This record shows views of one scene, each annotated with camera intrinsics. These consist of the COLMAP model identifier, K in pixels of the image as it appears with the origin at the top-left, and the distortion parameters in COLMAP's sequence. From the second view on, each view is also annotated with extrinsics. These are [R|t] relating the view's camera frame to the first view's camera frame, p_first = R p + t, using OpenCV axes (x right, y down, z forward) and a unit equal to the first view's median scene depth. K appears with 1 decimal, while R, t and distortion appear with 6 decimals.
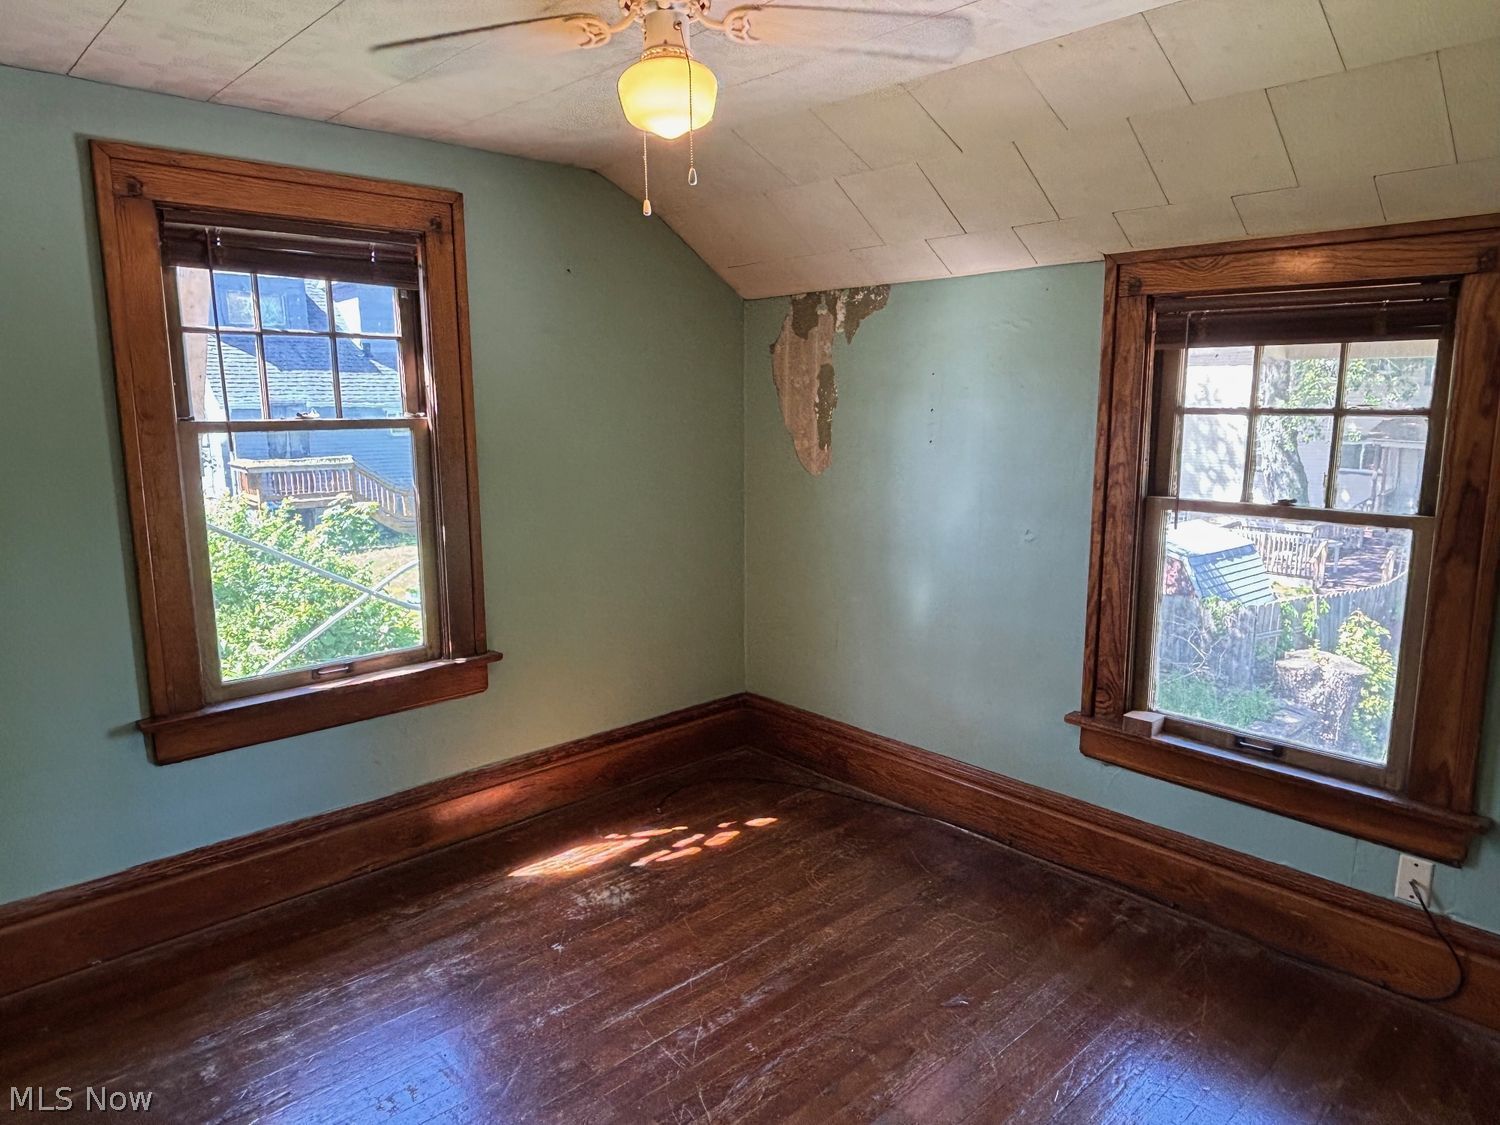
lens RADIAL K [[968.4, 0, 746.0], [0, 968.4, 563.5], [0, 0, 1]] dist [0.057330, -0.076767]
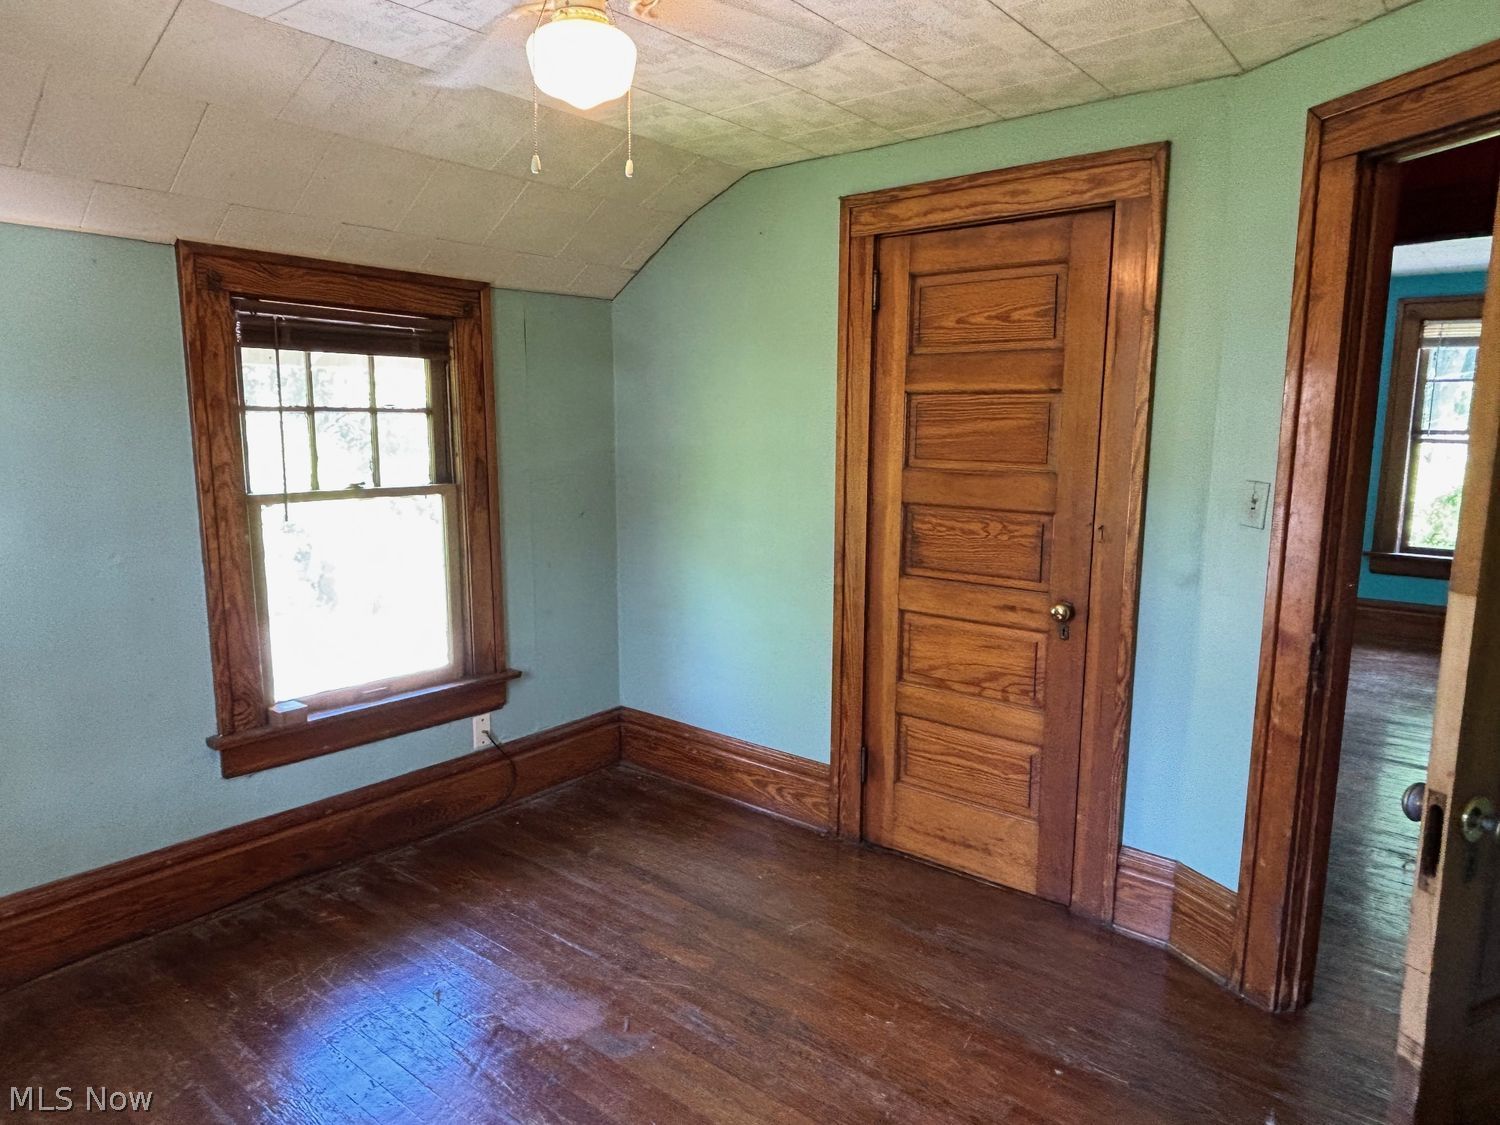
lens RADIAL K [[968.4, 0, 746.0], [0, 968.4, 563.5], [0, 0, 1]] dist [0.057330, -0.076767]
pose [[-0.137629, -0.149715, 0.979104, -0.667879], [0.157201, 0.972679, 0.170830, -0.093457], [-0.977929, 0.177427, -0.110334, 0.642554]]
